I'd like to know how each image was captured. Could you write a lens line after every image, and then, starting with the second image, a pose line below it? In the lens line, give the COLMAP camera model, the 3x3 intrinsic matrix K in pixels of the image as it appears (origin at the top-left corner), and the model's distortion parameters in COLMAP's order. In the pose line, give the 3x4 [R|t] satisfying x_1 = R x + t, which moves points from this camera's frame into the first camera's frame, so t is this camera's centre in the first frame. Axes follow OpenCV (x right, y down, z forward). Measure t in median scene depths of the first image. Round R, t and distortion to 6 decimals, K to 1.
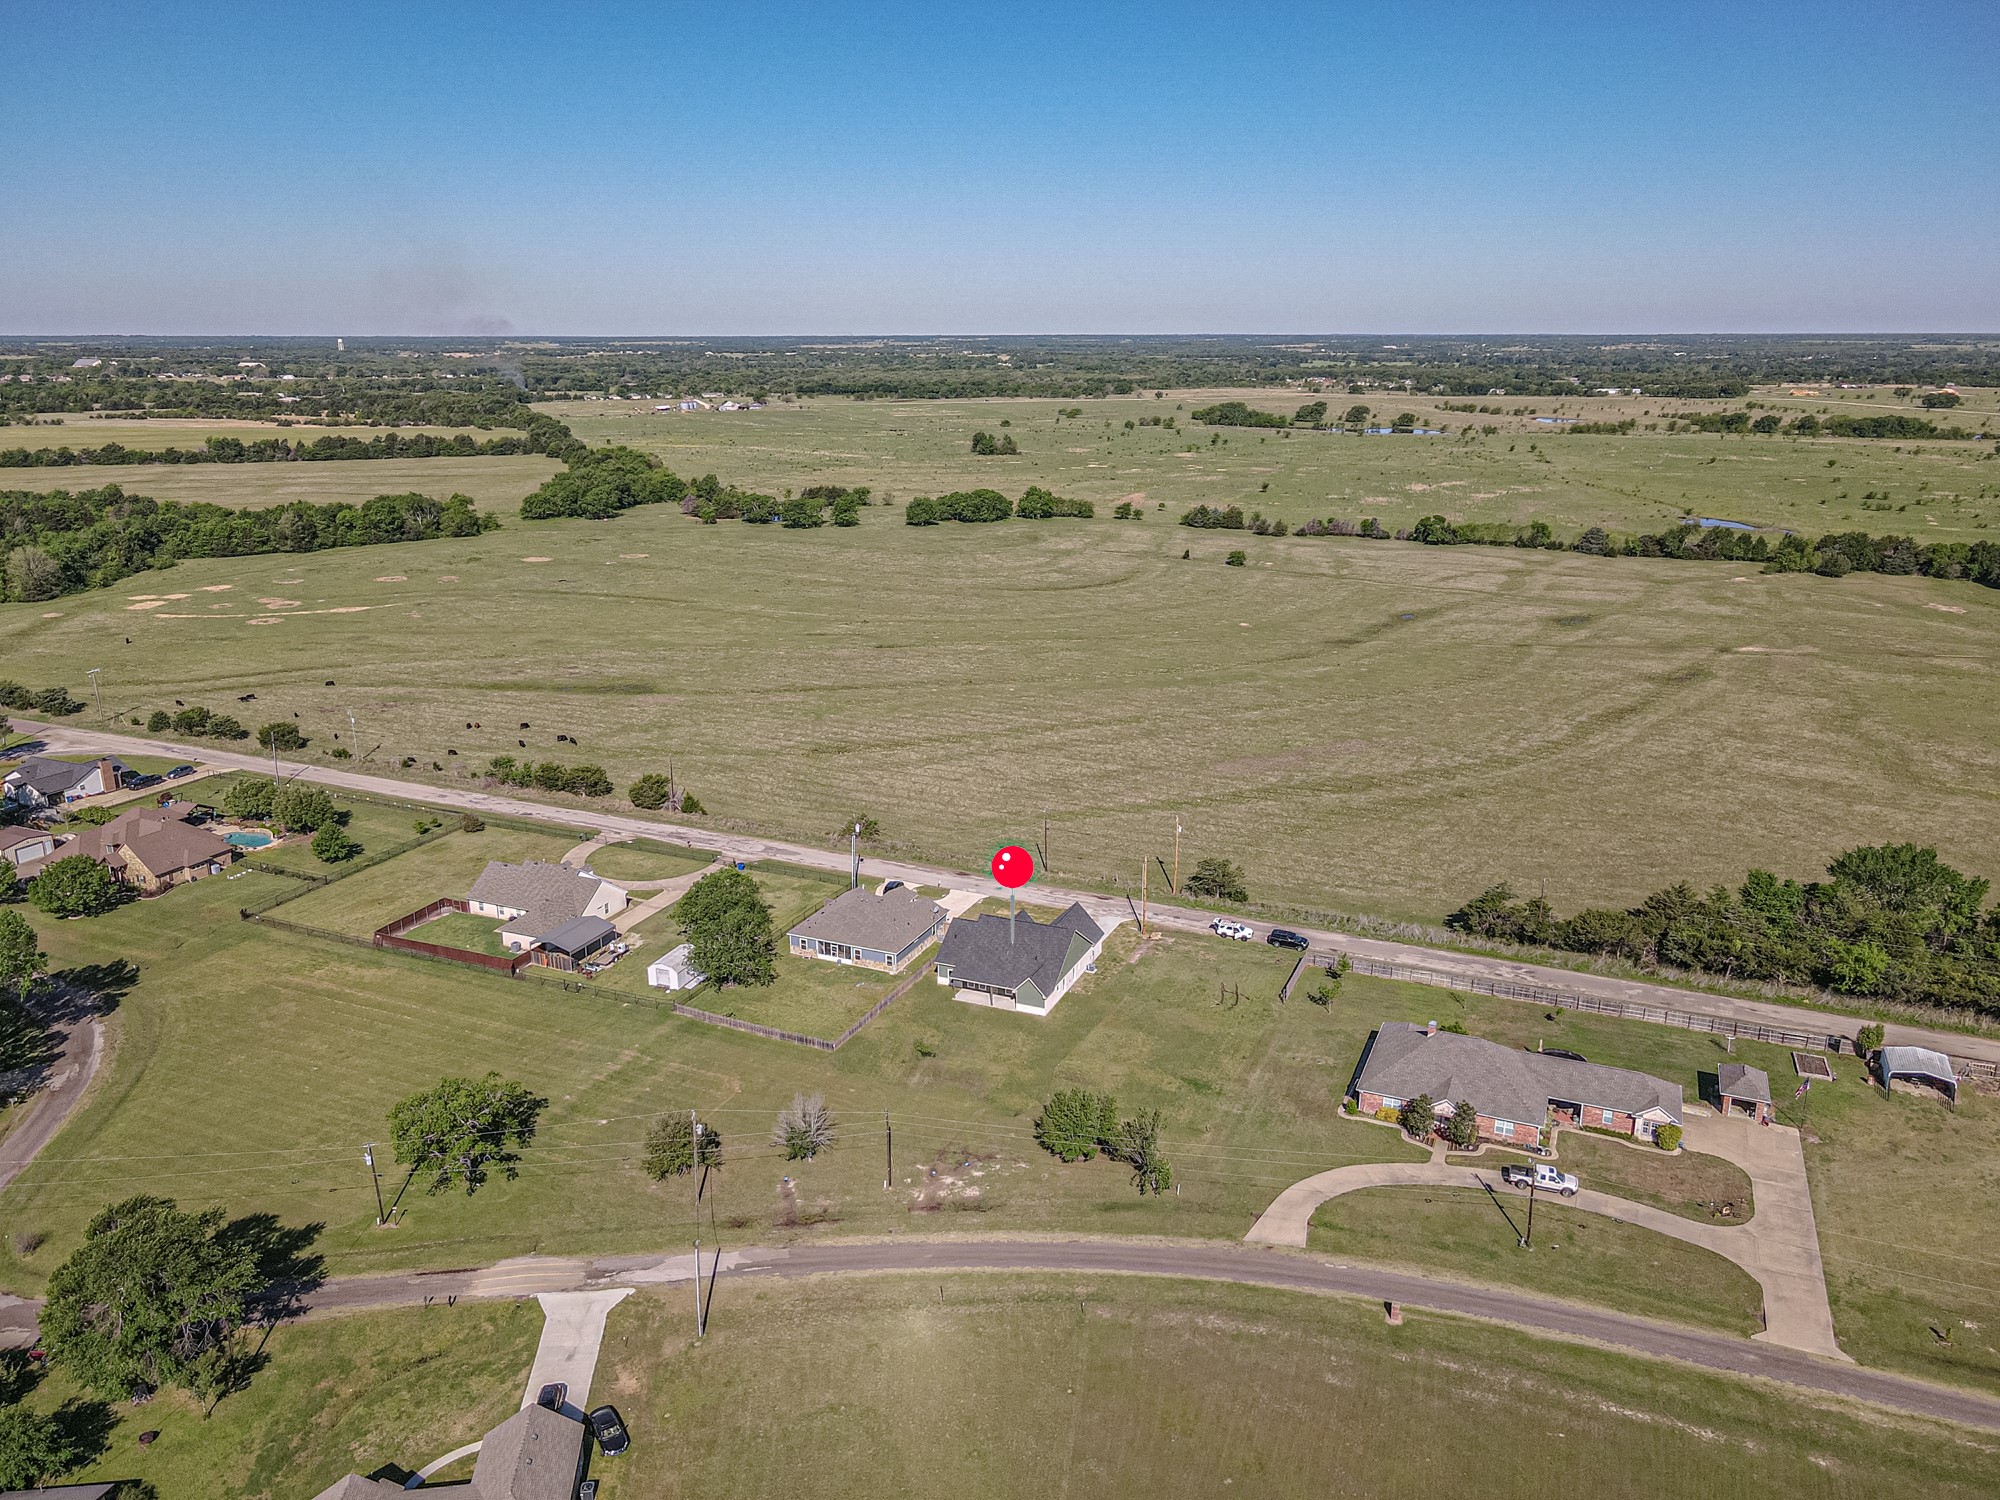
lens RADIAL K [[1455.9, 0, 991.8], [0, 1455.9, 749.1], [0, 0, 1]] dist [0.023030, -0.003909]
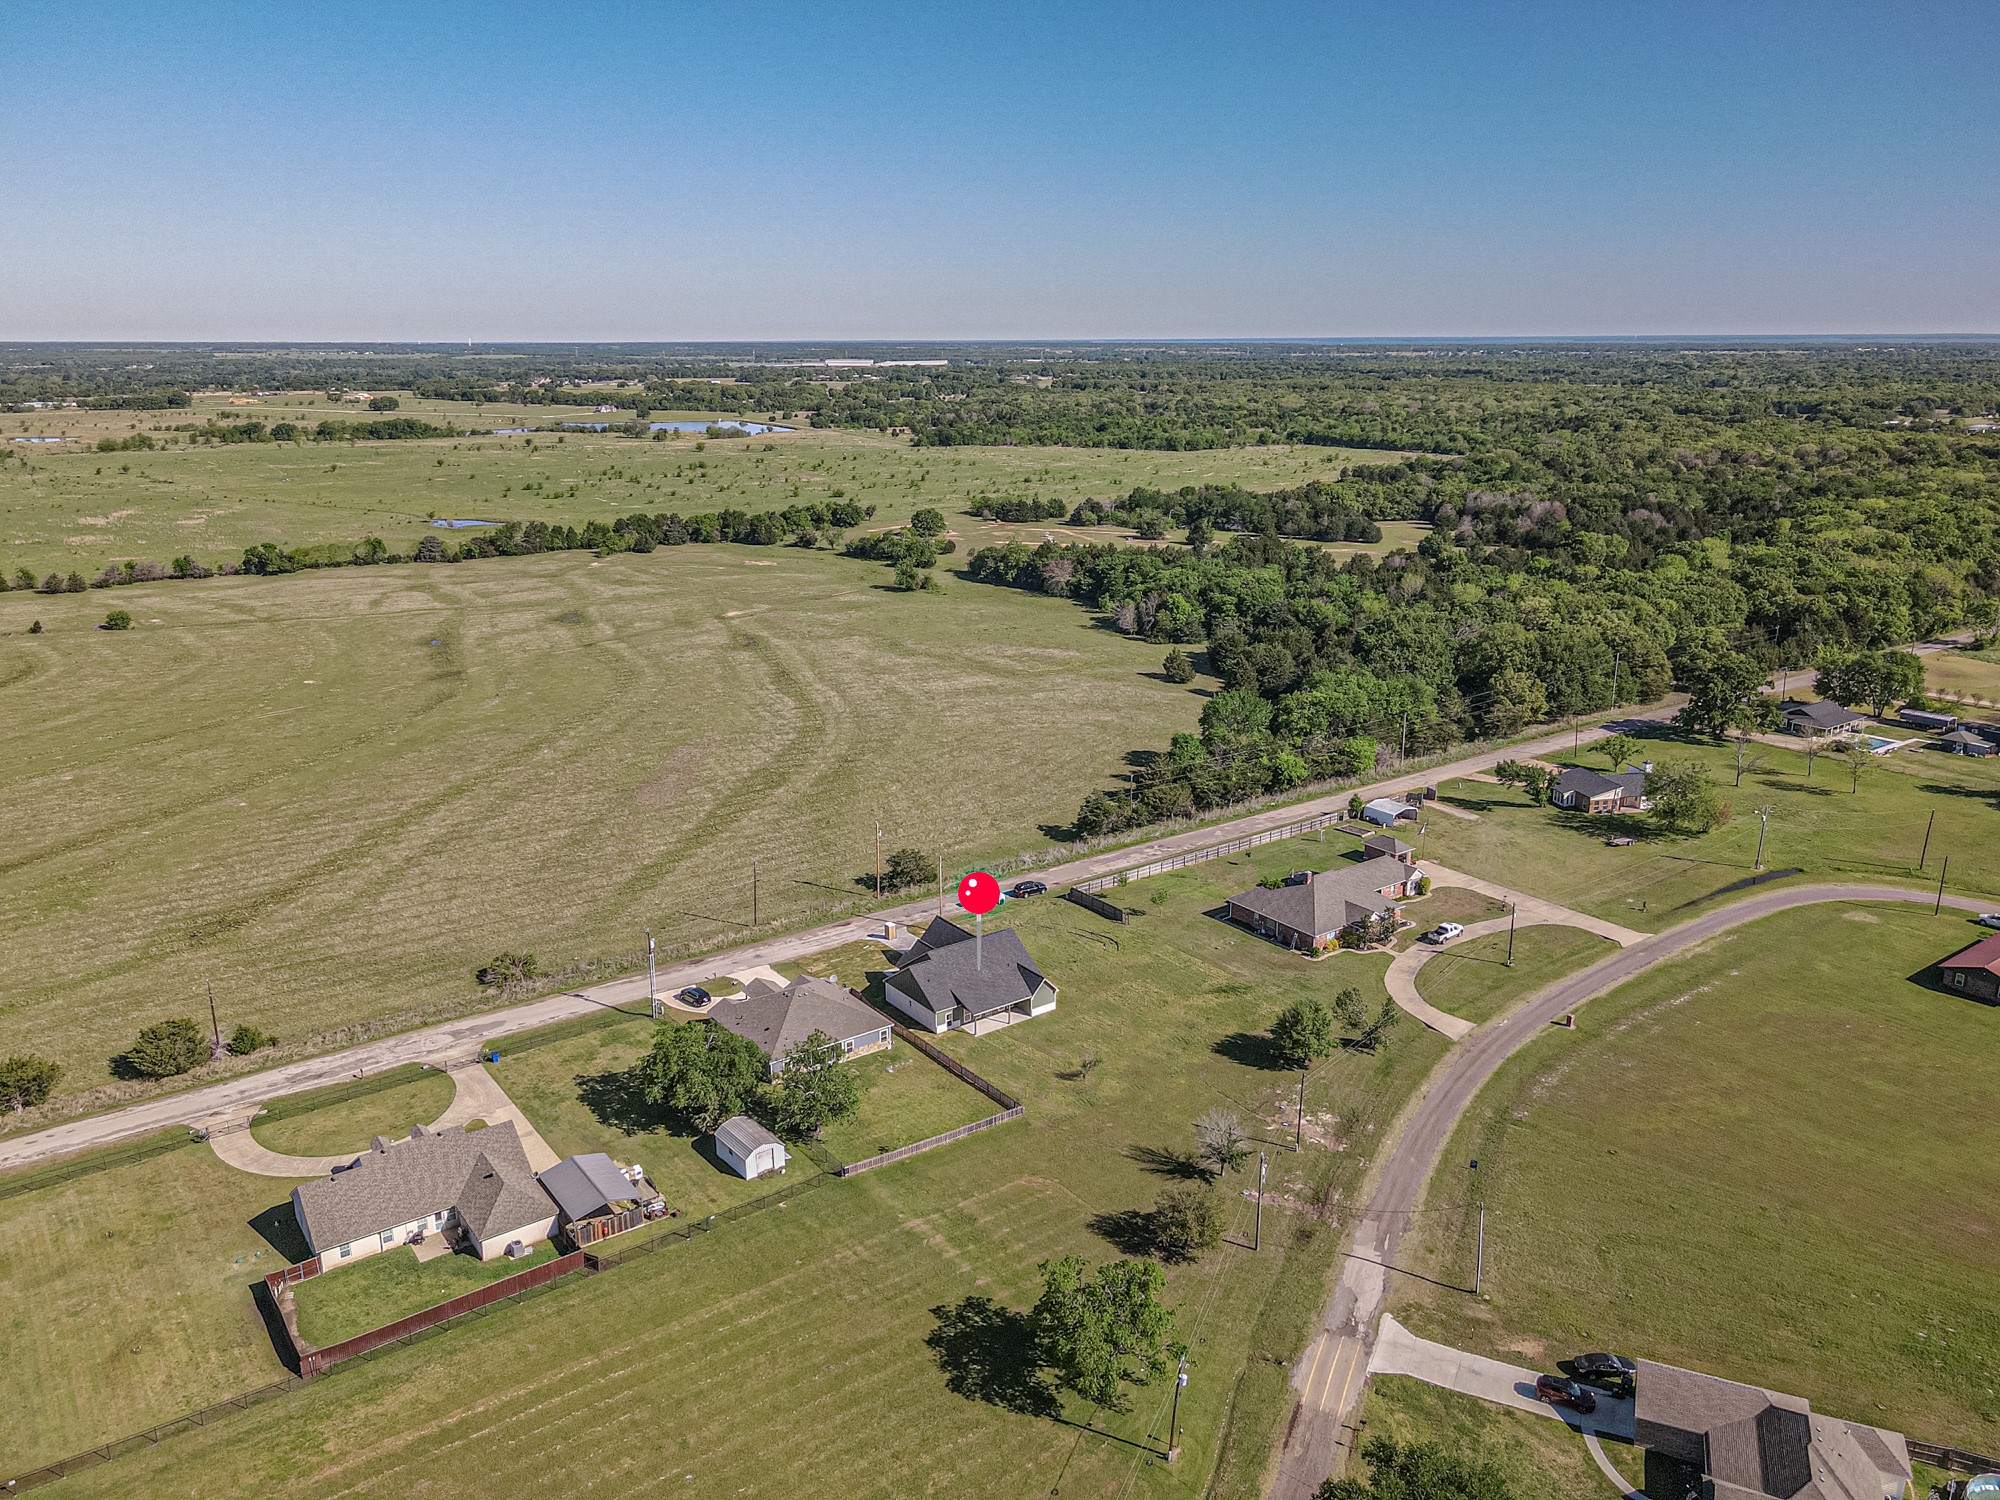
lens RADIAL K [[1455.9, 0, 991.8], [0, 1455.9, 749.1], [0, 0, 1]] dist [0.023030, -0.003909]
pose [[0.514258, -0.237828, 0.824000, -0.272877], [0.242443, 0.961906, 0.126323, -0.046338], [-0.822654, 0.134810, 0.552328, 0.152883]]
